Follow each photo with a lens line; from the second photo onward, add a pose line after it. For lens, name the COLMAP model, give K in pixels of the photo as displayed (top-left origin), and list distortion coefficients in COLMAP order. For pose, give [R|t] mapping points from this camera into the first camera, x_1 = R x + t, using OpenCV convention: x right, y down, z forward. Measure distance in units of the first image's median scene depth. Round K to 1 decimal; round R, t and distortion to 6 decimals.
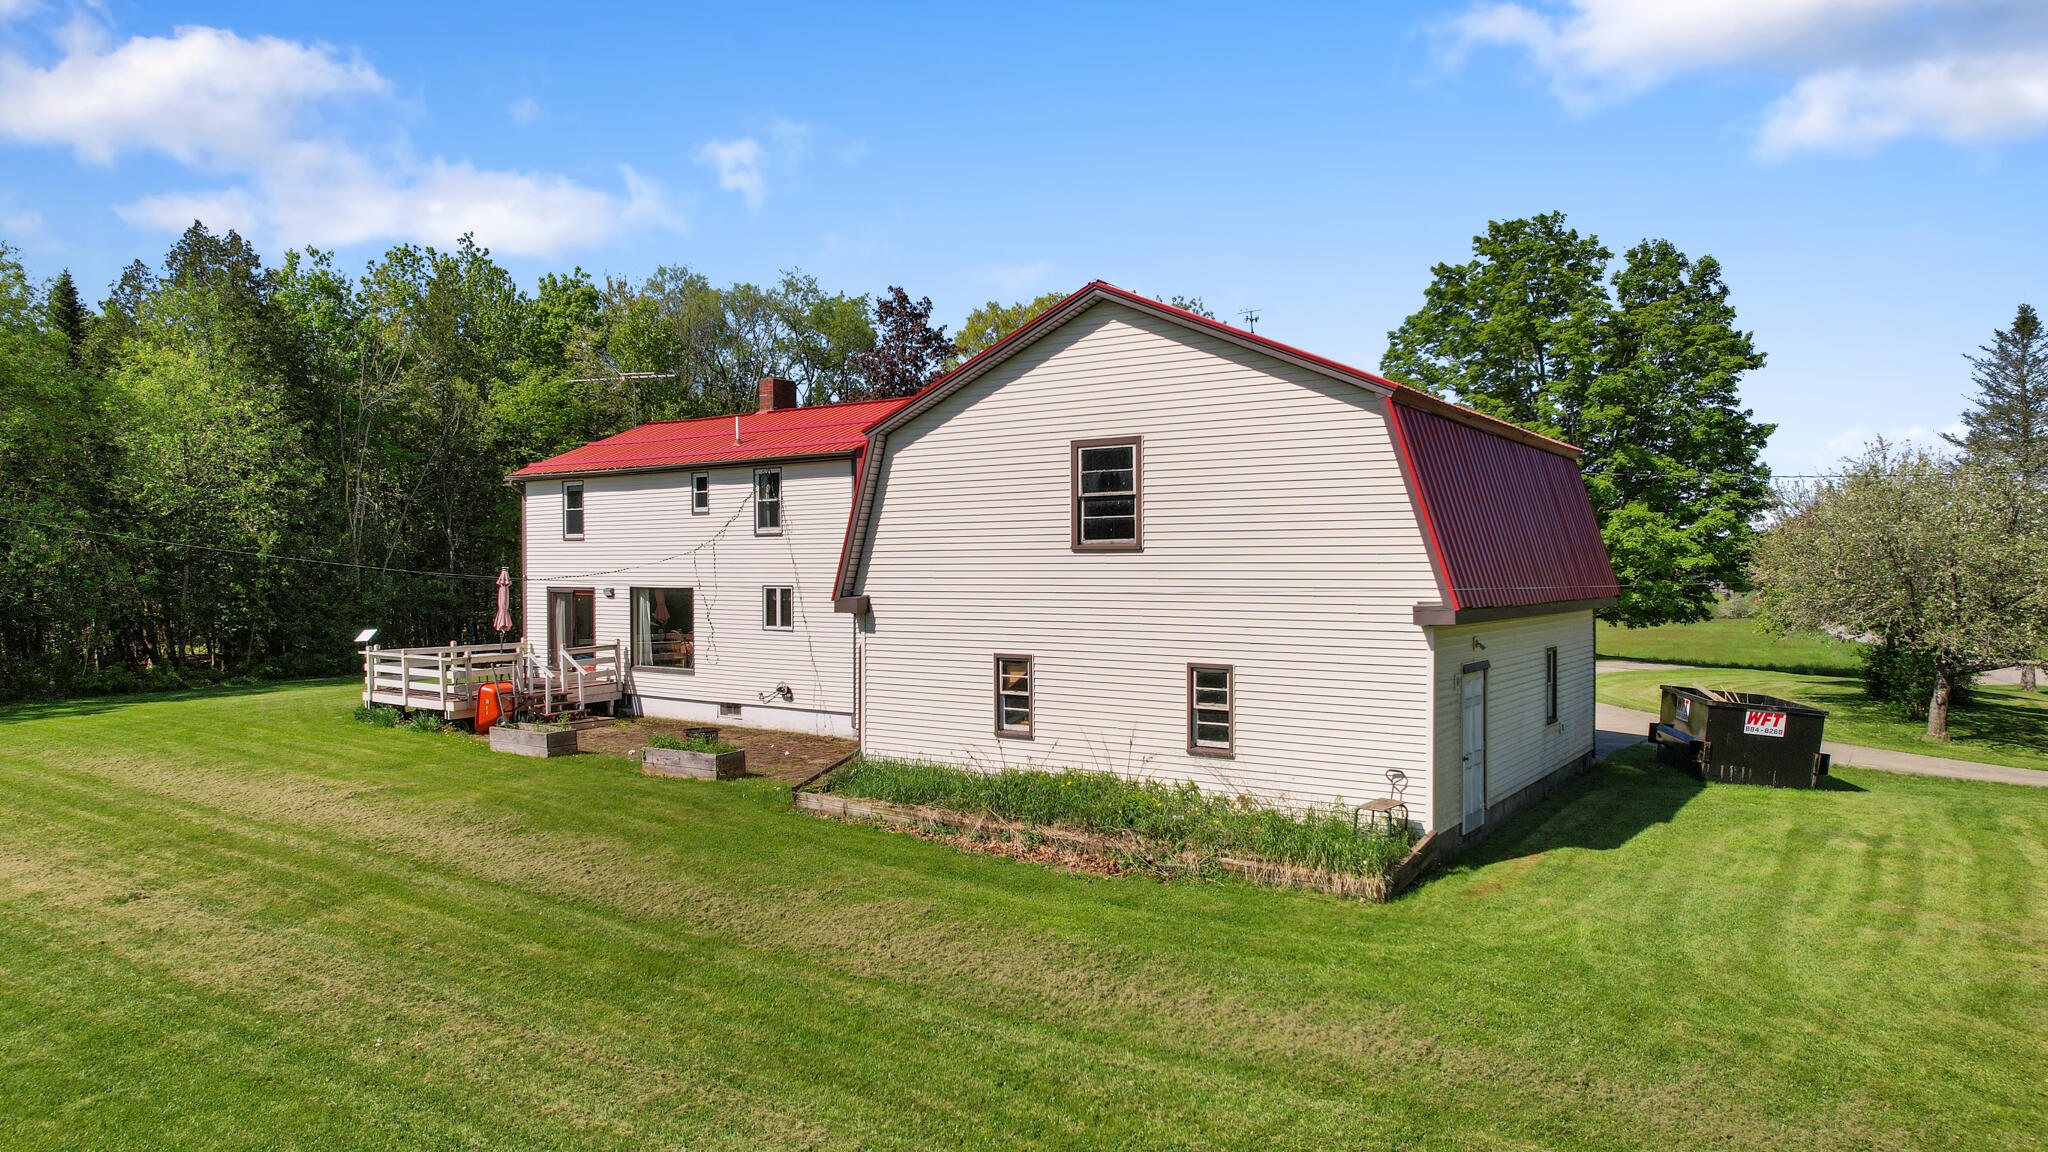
lens RADIAL K [[1328.3, 0, 1024.0], [0, 1328.3, 576.0], [0, 0, 1]] dist [-0.044870, 0.001655]
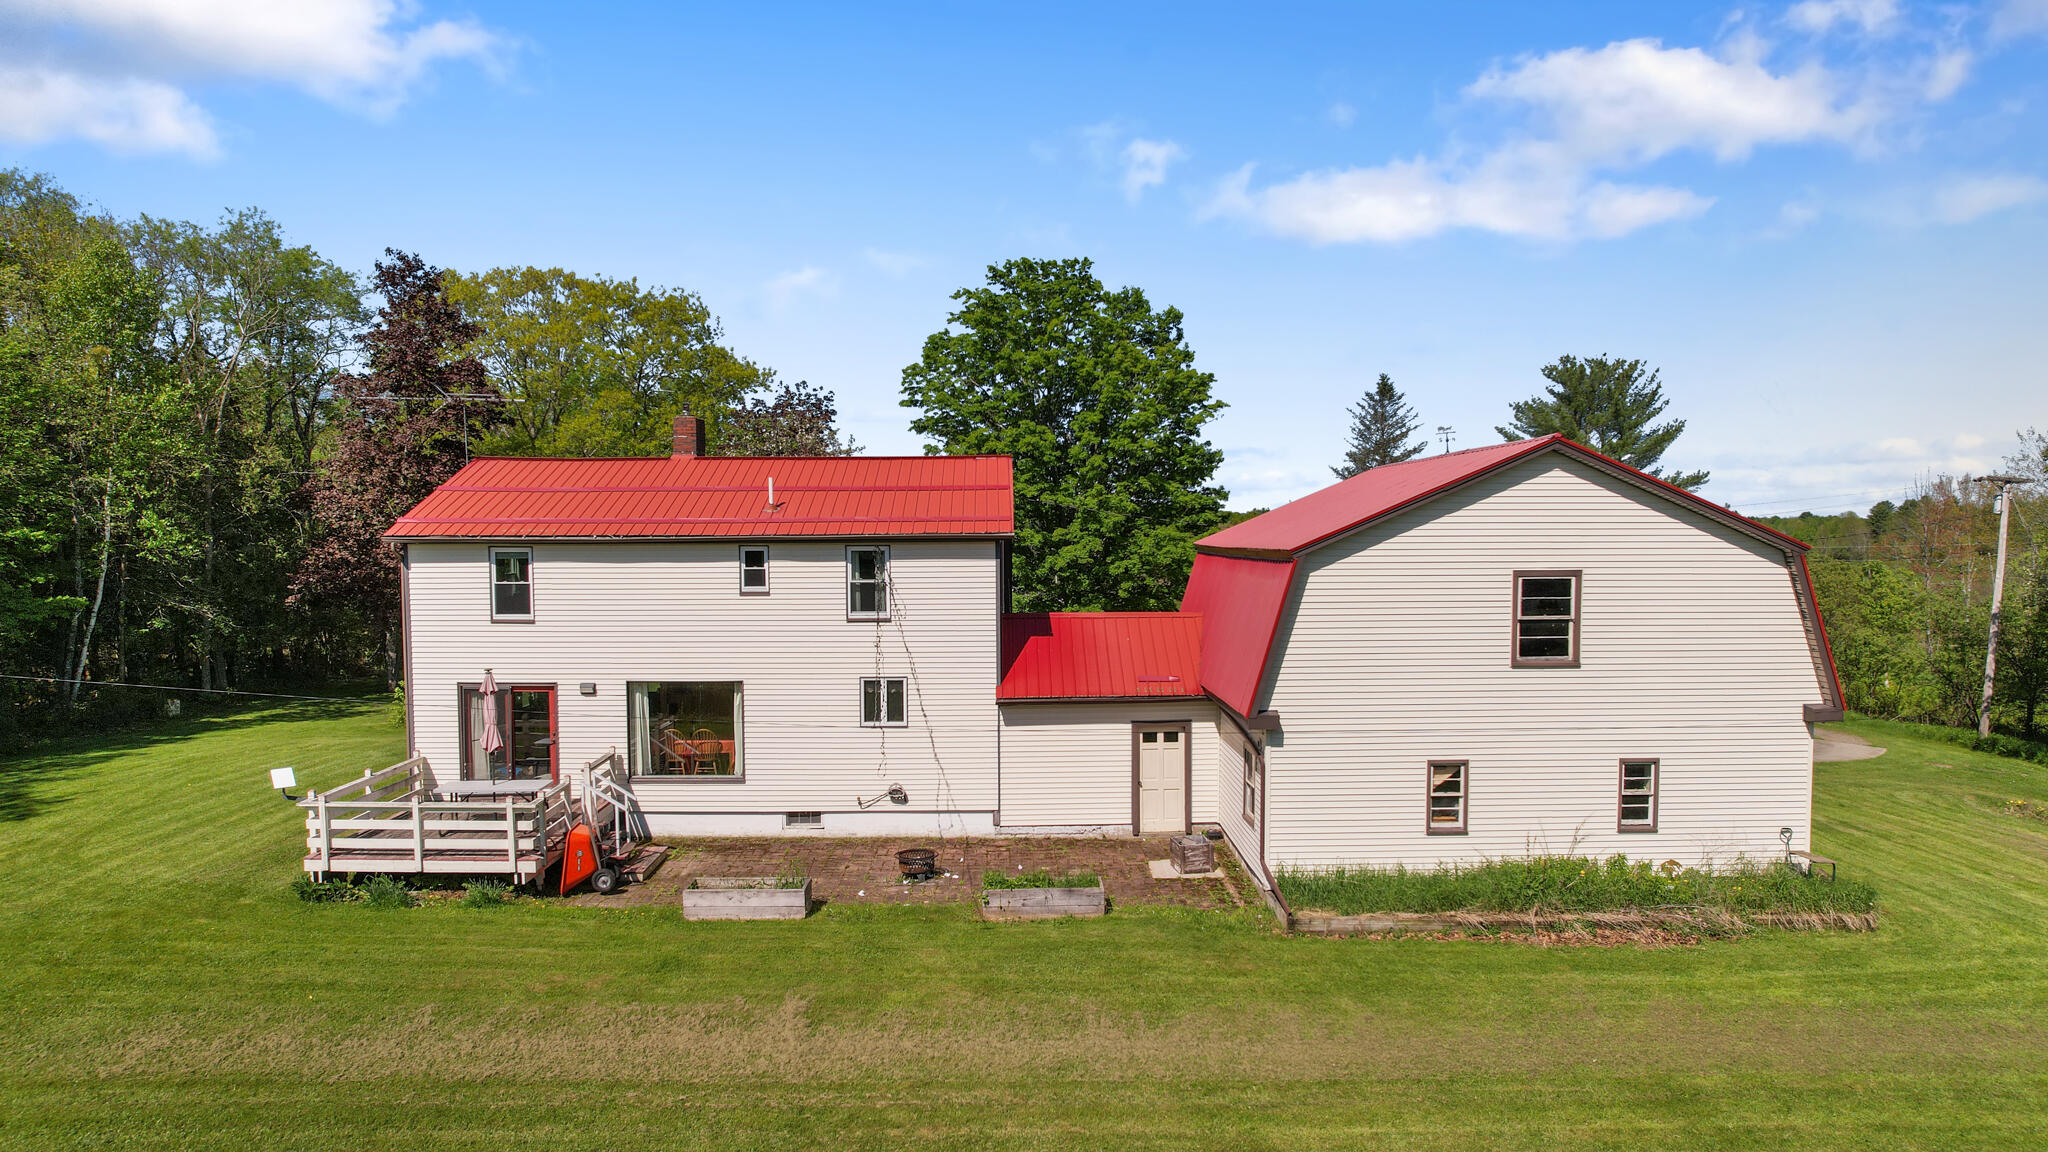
lens RADIAL K [[1353.3, 0, 1024.0], [0, 1353.3, 576.0], [0, 0, 1]] dist [-0.035611, 0.001572]
pose [[0.807027, -0.023189, 0.590060, -0.651631], [0.005853, 0.999494, 0.031275, -0.089735], [-0.590486, -0.021786, 0.806754, 0.207662]]
